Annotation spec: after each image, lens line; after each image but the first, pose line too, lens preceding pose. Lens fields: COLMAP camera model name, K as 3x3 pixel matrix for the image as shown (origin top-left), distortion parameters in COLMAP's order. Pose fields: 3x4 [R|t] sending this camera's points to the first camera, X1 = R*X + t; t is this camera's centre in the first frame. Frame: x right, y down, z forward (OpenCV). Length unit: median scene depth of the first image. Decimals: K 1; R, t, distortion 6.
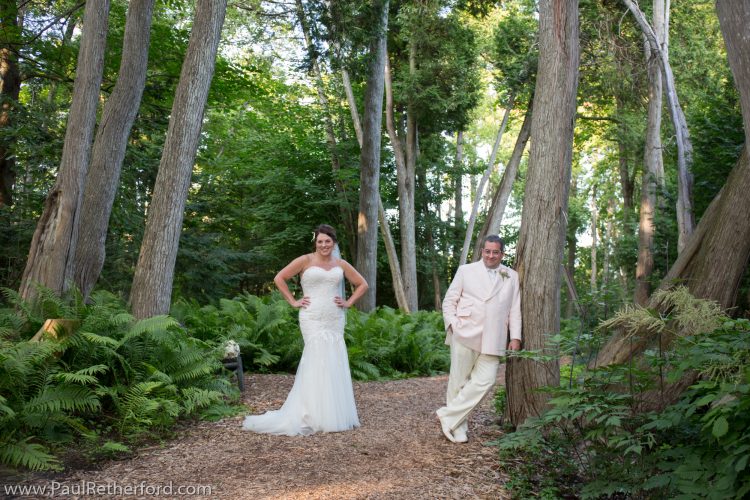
lens RADIAL K [[527.1, 0, 375.0], [0, 527.1, 250.0], [0, 0, 1]] dist [-0.126740, 0.134874]
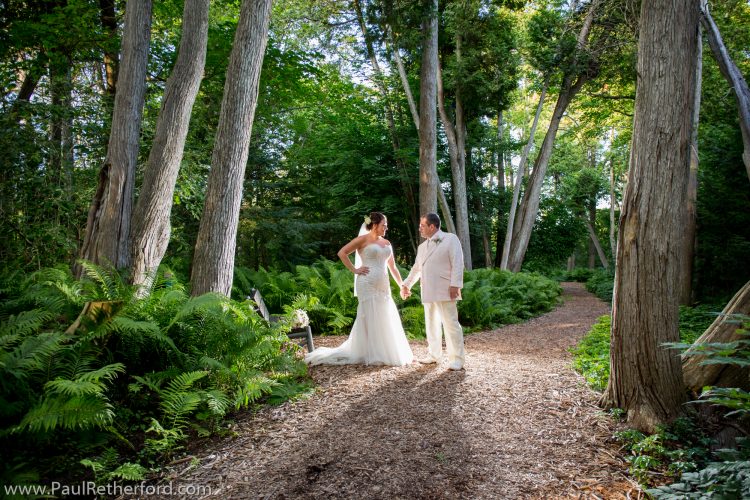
lens RADIAL K [[1441.5, 0, 375.0], [0, 1441.5, 250.0], [0, 0, 1]] dist [0.039556, 0.022635]
pose [[0.993864, -0.039241, -0.103414, 0.200159], [0.045338, 0.997328, 0.057285, -0.116914], [0.100889, -0.061622, 0.992987, -2.202625]]
